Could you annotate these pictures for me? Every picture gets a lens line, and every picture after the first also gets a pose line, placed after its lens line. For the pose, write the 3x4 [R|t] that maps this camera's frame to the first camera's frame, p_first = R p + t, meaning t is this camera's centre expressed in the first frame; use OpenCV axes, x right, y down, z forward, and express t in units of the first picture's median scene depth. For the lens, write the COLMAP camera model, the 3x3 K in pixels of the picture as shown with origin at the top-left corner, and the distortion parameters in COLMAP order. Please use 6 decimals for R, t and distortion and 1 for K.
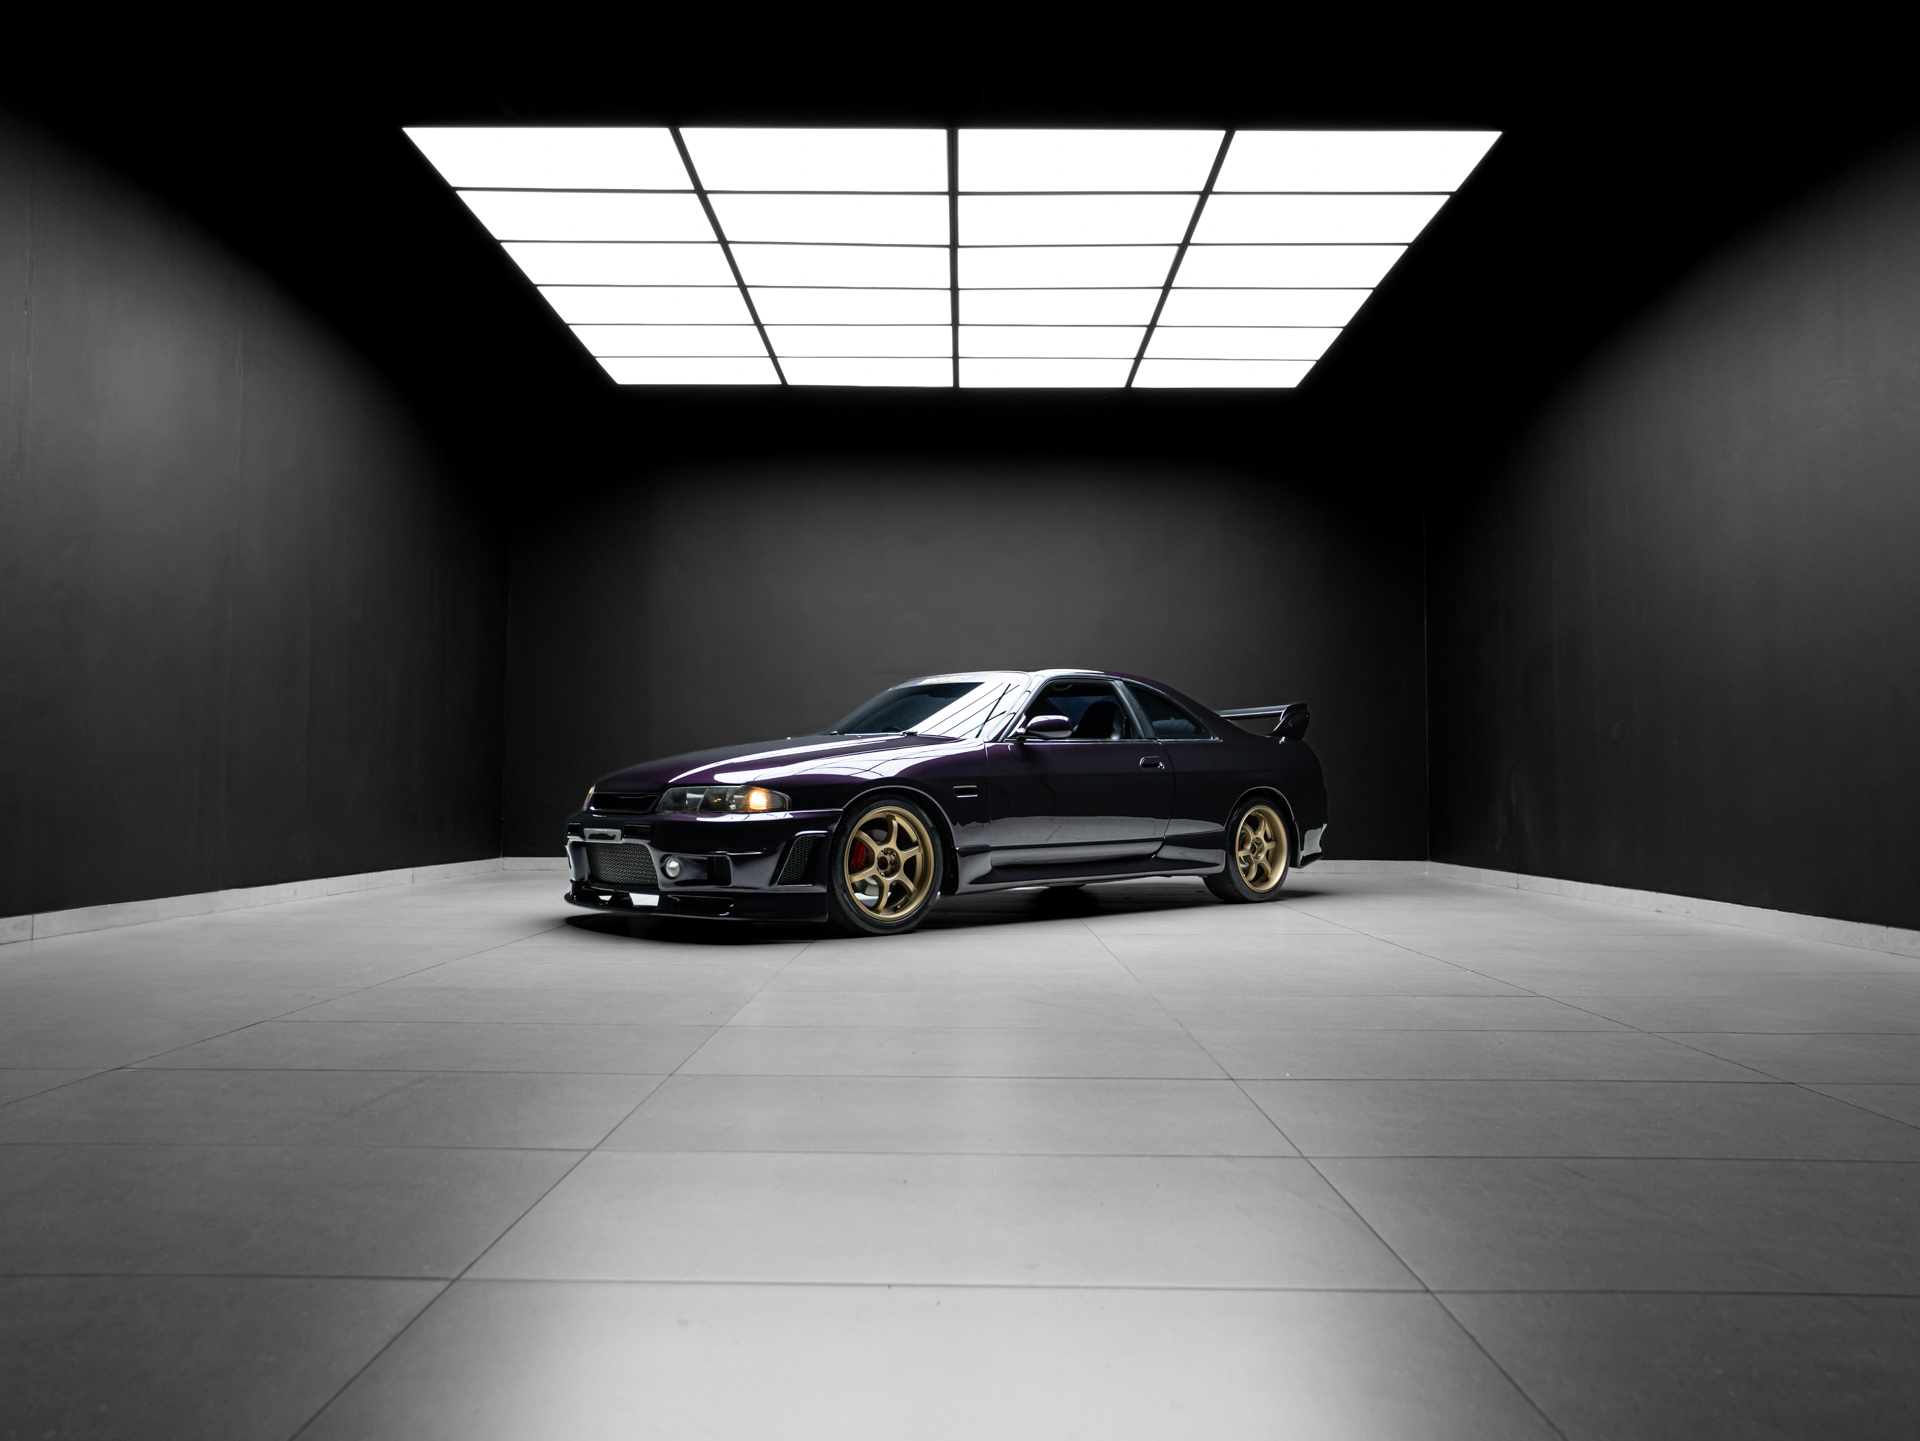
lens RADIAL K [[1245.7, 0, 967.0], [0, 1245.7, 716.3], [0, 0, 1]] dist [-0.021640, 0.018066]
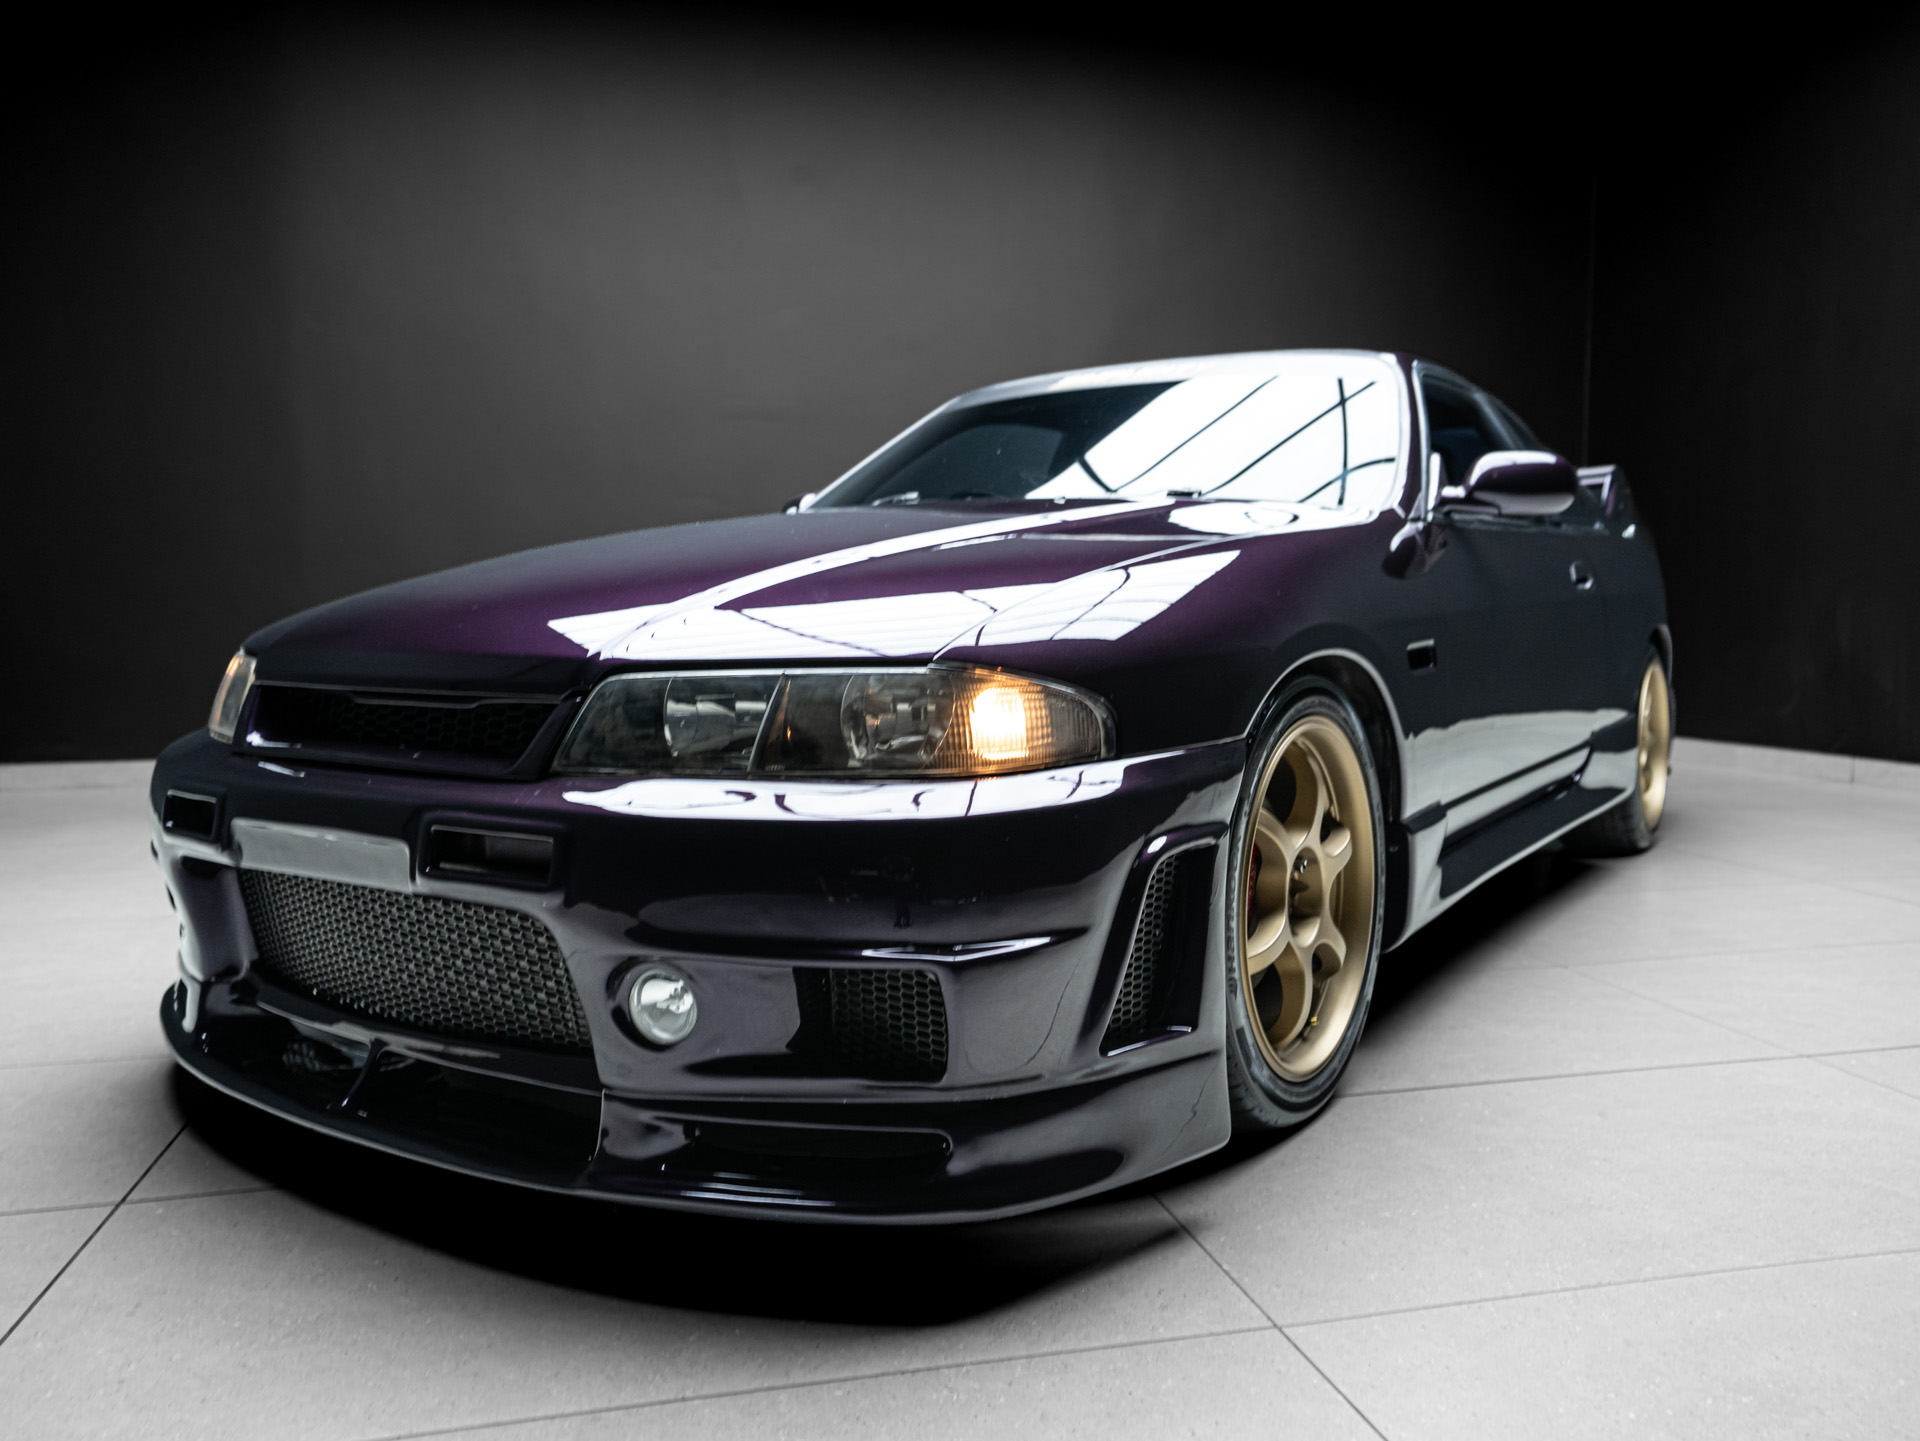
lens RADIAL K [[1371.7, 0, 959.2], [0, 1371.7, 722.9], [0, 0, 1]] dist [-0.013562, 0.038946]
pose [[0.972689, -0.025317, 0.230727, -0.175927], [-0.008150, 0.989696, 0.142954, 0.020254], [-0.231969, -0.140931, 0.962460, 0.537224]]
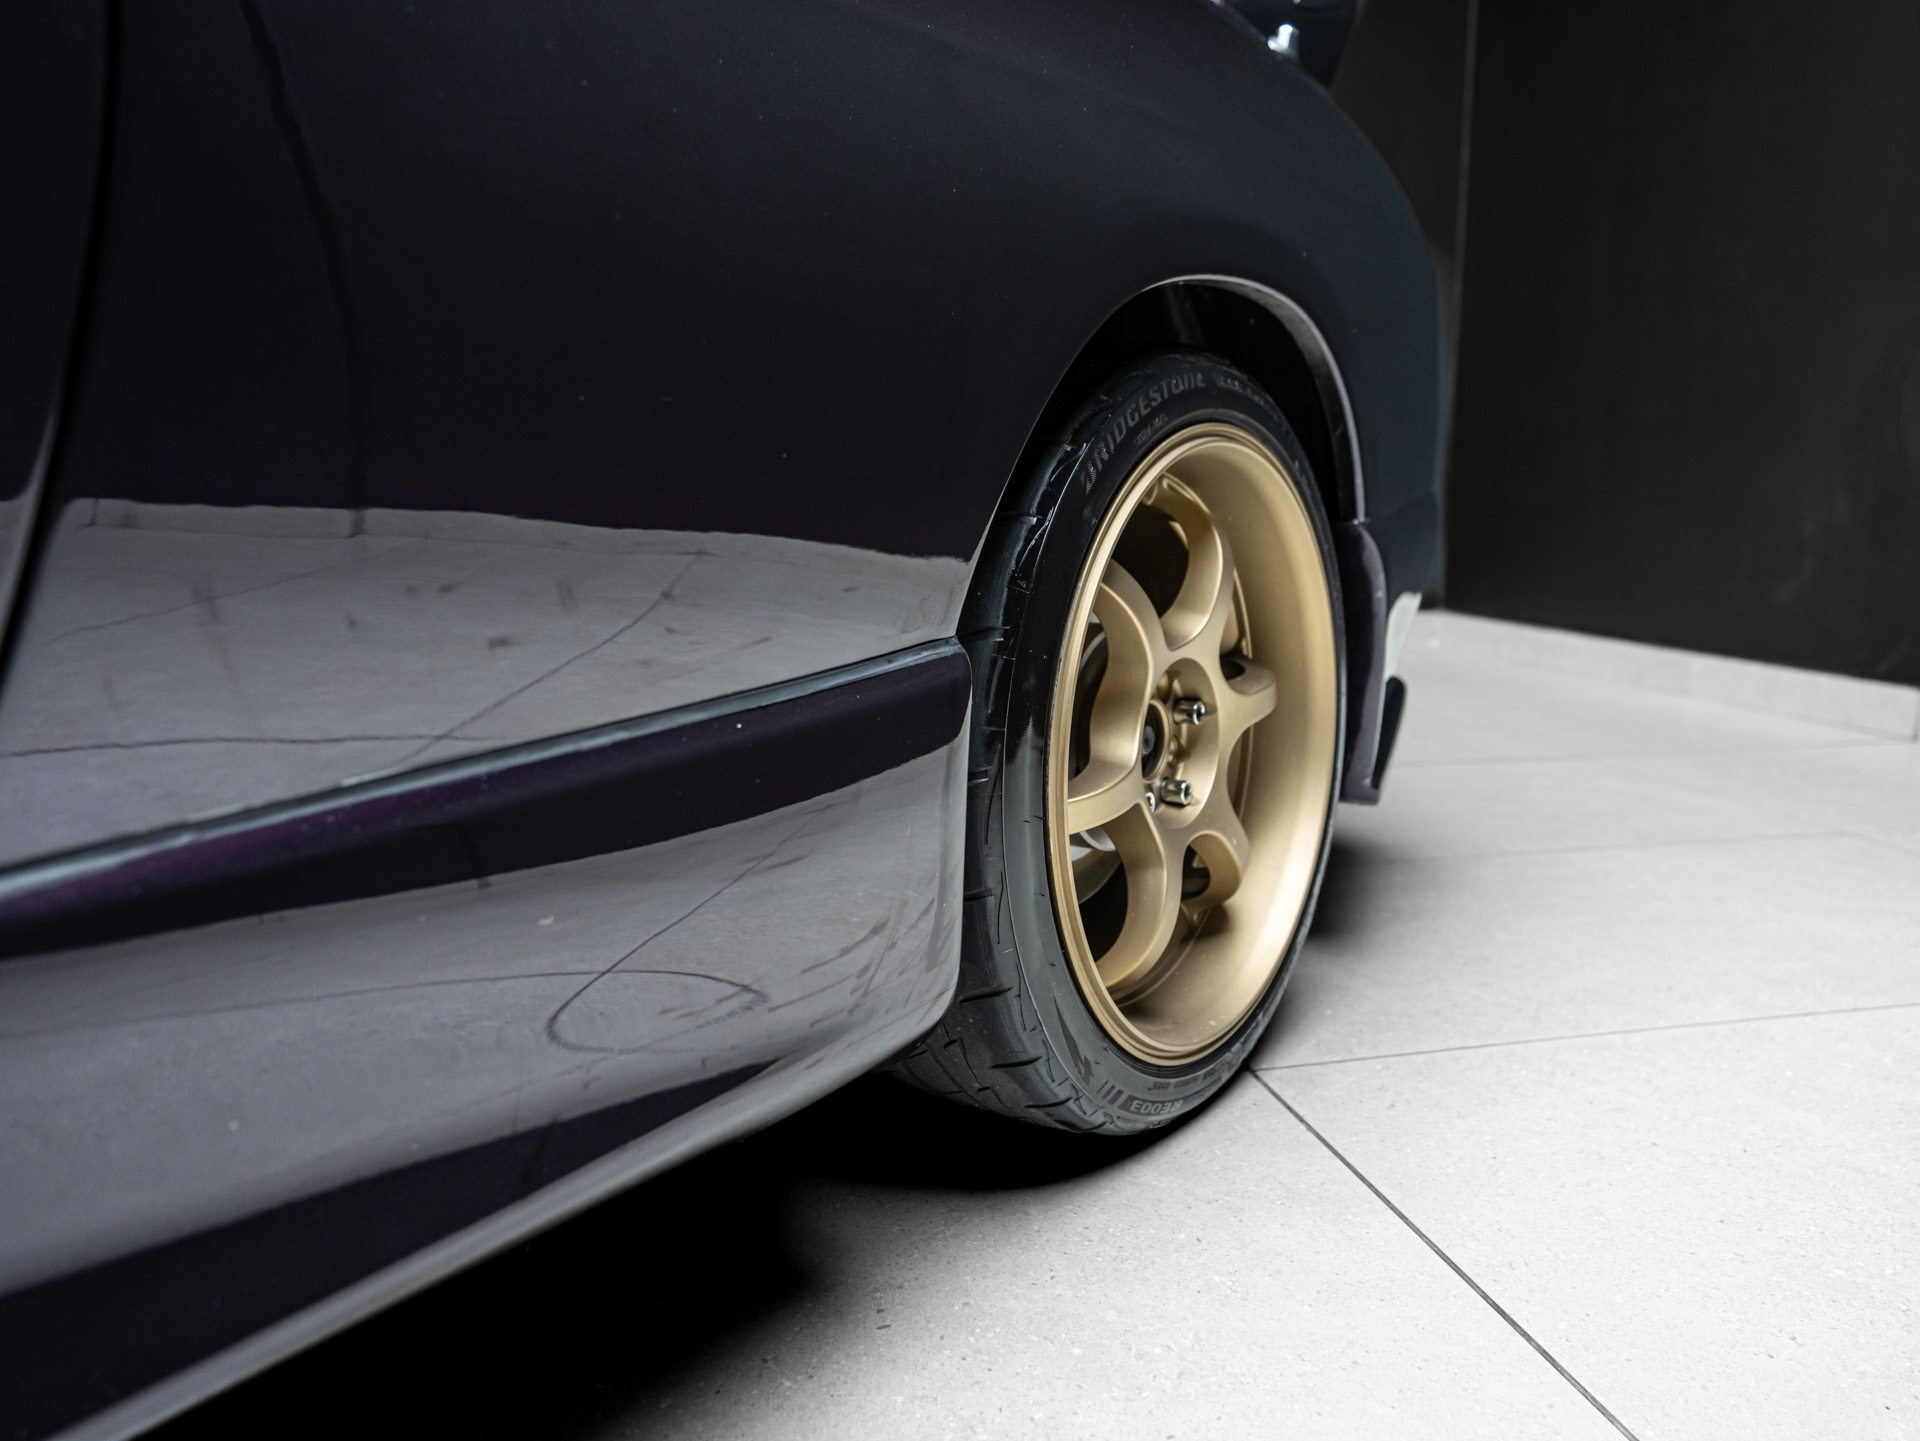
lens RADIAL K [[1371.7, 0, 971.5], [0, 1371.7, 715.0], [0, 0, 1]] dist [-0.013562, 0.038946]
pose [[0.975624, -0.047403, 0.214268, 0.181238], [-0.003461, 0.972946, 0.231007, 0.069258], [-0.219422, -0.226118, 0.949065, 0.879449]]
